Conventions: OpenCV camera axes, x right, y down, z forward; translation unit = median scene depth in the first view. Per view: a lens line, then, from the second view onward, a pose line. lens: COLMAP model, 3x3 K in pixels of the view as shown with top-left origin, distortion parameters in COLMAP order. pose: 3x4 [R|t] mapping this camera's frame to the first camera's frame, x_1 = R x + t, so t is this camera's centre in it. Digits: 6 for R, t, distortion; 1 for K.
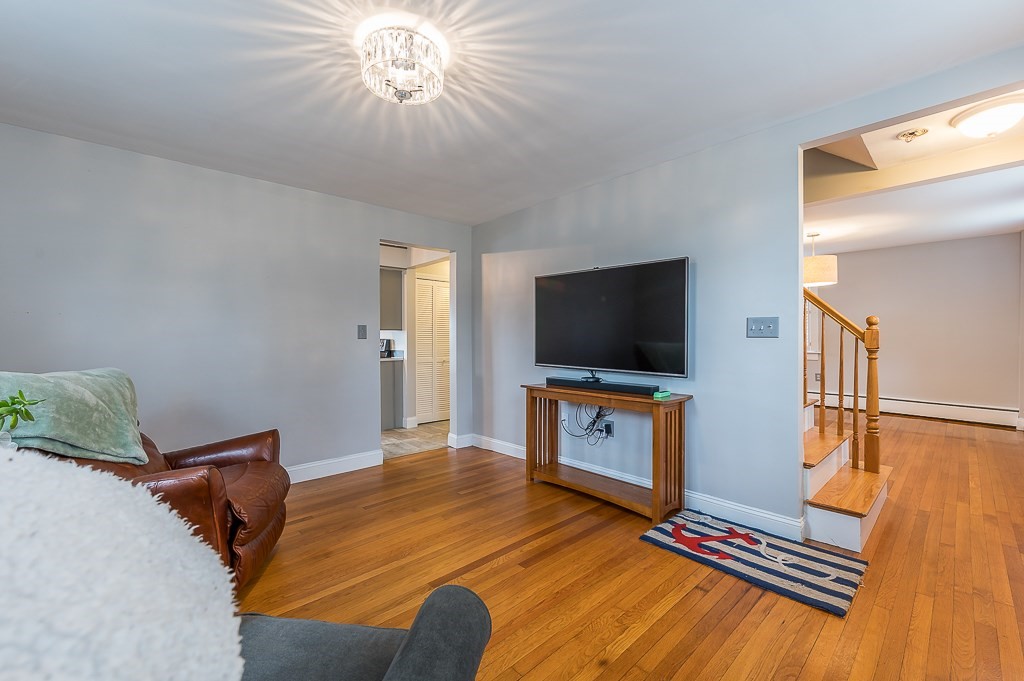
lens RADIAL K [[431.3, 0, 515.1], [0, 431.3, 340.3], [0, 0, 1]] dist [-0.002365, 0.000269]
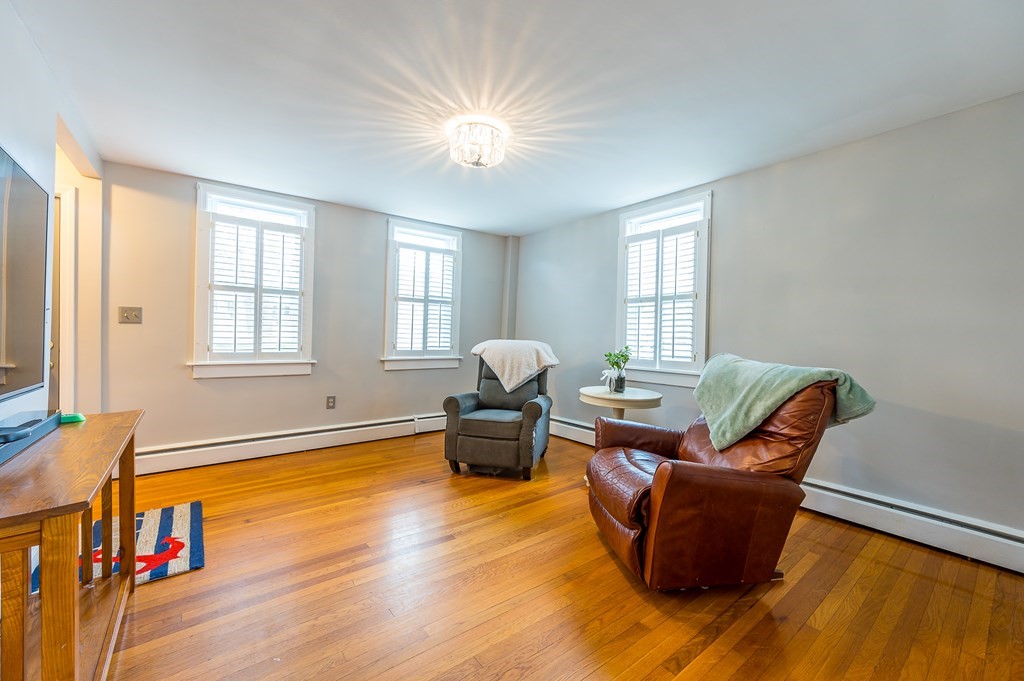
lens RADIAL K [[402.4, 0, 512.0], [0, 402.4, 336.2], [0, 0, 1]] dist [-0.003196, 0.000814]
pose [[-0.996585, -0.013816, 0.081411, -0.431494], [-0.013145, 0.999875, 0.008776, 0.000666], [-0.081522, 0.007676, -0.996642, 2.045571]]
